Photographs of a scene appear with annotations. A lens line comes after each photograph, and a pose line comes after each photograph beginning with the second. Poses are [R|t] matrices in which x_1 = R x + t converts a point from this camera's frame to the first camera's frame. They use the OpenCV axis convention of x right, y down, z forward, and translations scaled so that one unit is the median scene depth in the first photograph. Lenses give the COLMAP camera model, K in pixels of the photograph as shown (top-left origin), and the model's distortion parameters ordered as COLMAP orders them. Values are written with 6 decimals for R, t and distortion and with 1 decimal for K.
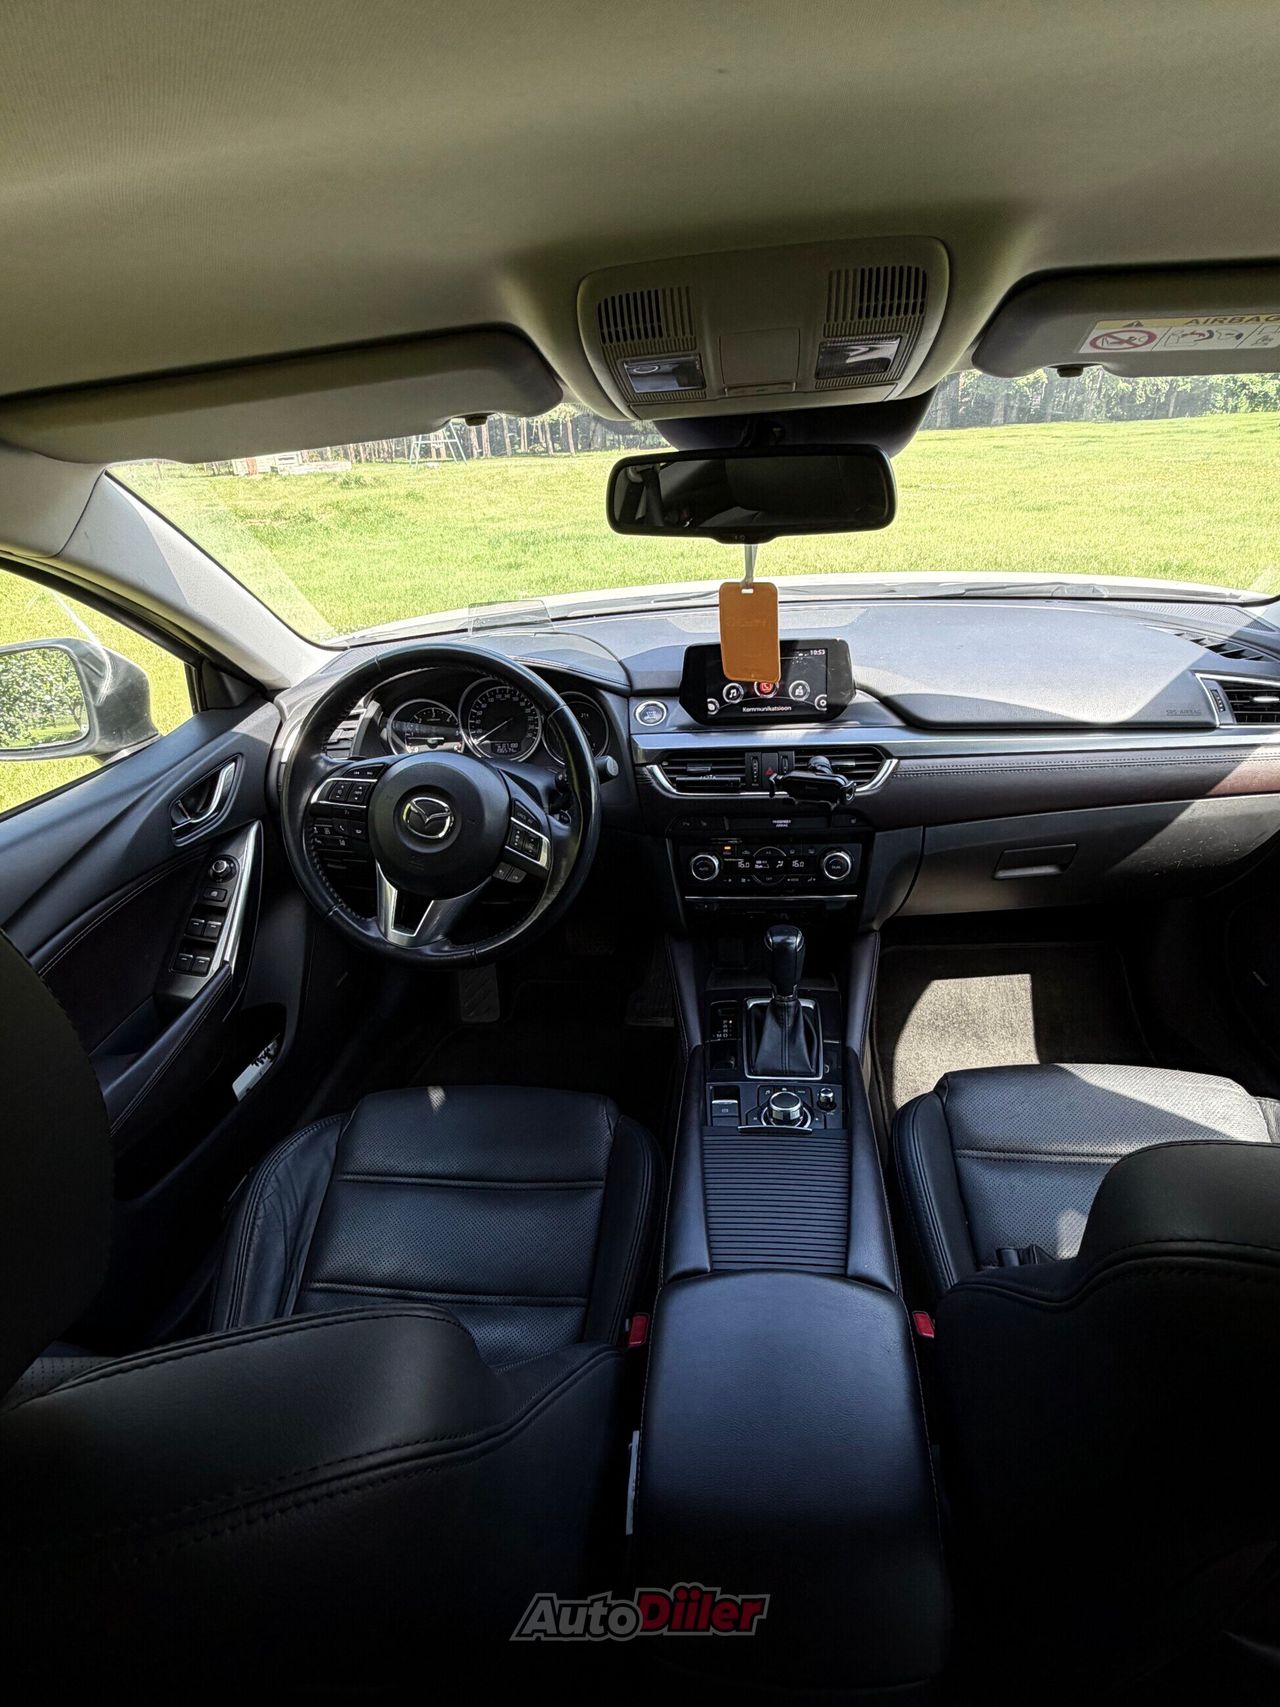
lens RADIAL K [[938.0, 0, 645.9], [0, 938.0, 863.9], [0, 0, 1]] dist [-0.002401, -0.000296]
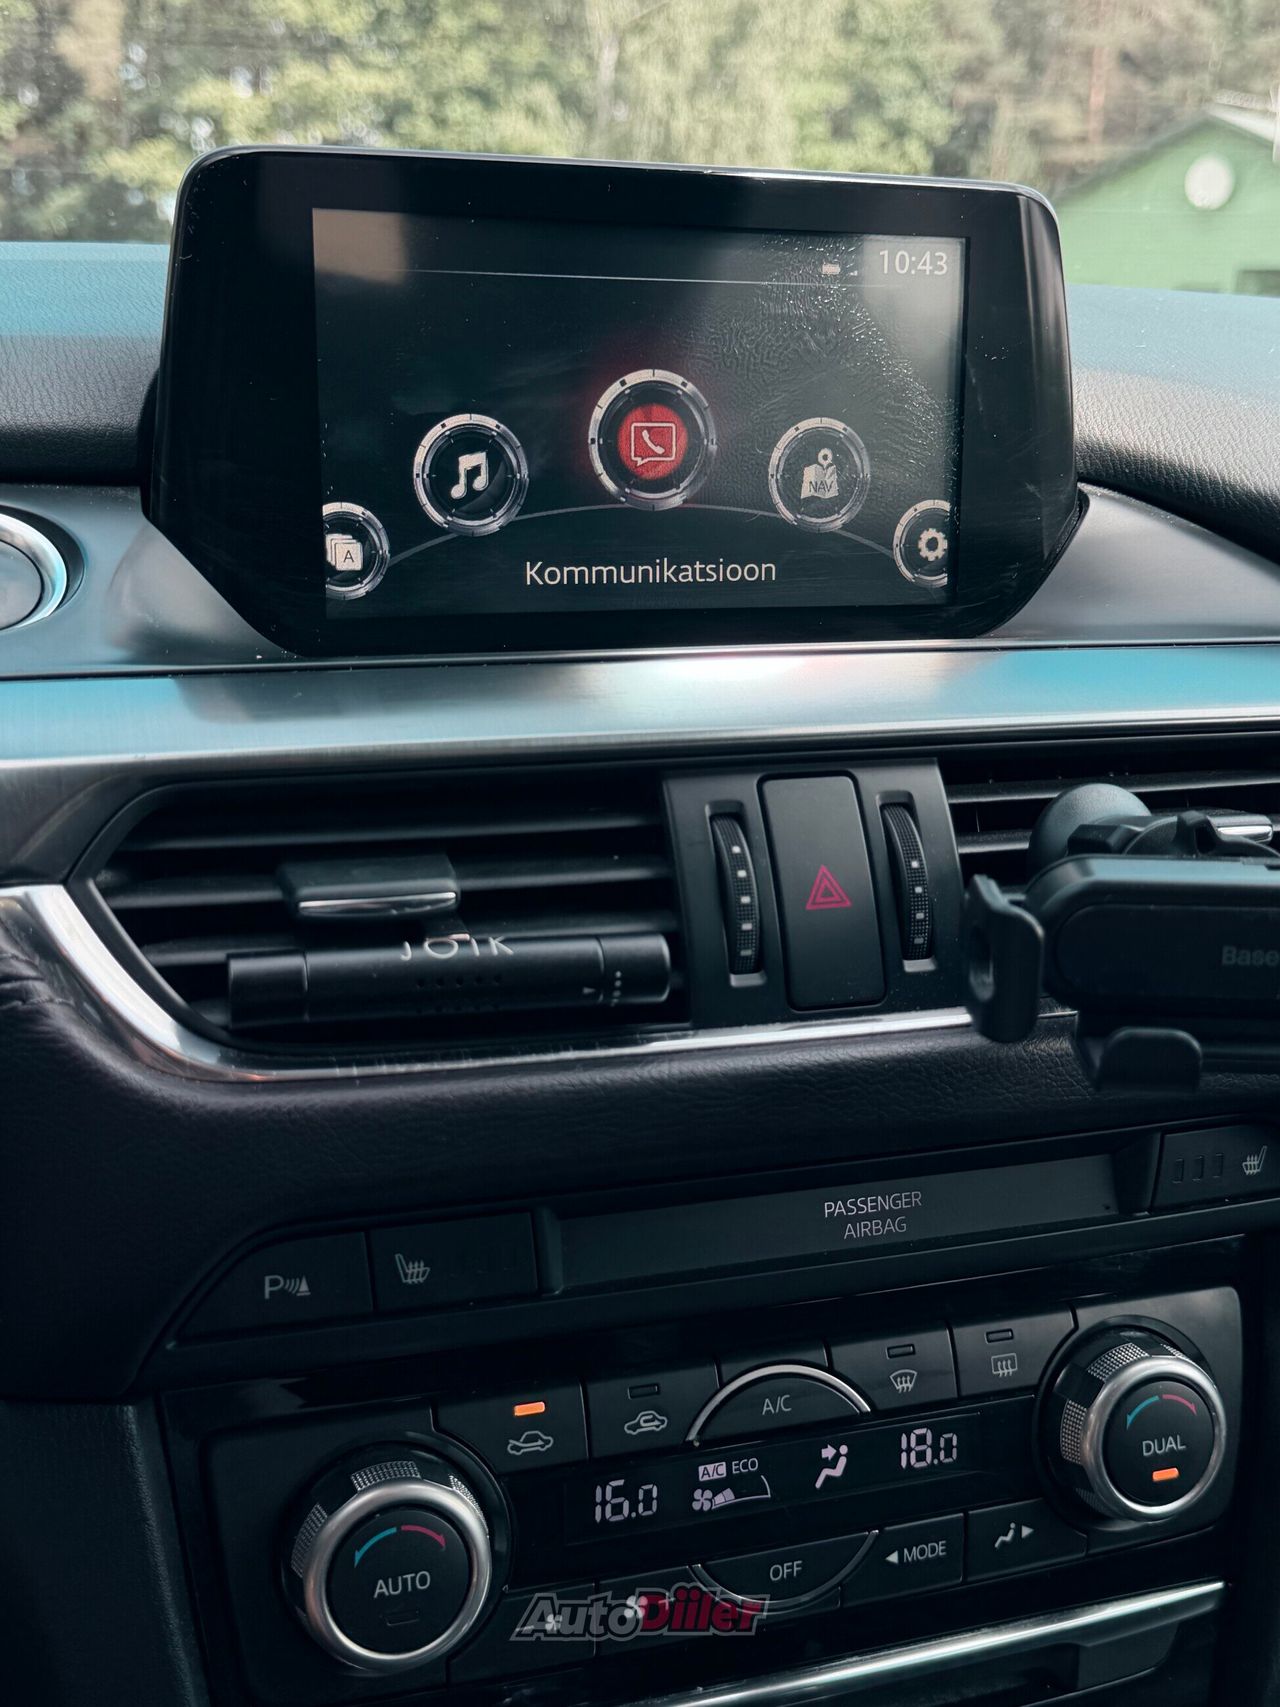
lens RADIAL K [[2005.7, 0, 637.8], [0, 2005.7, 836.4], [0, 0, 1]] dist [0.044102, 0.000000]
pose [[0.897002, -0.016620, 0.441714, -0.043348], [0.105499, 0.978463, -0.177425, -0.049250], [-0.429252, 0.205751, 0.879437, 0.685182]]
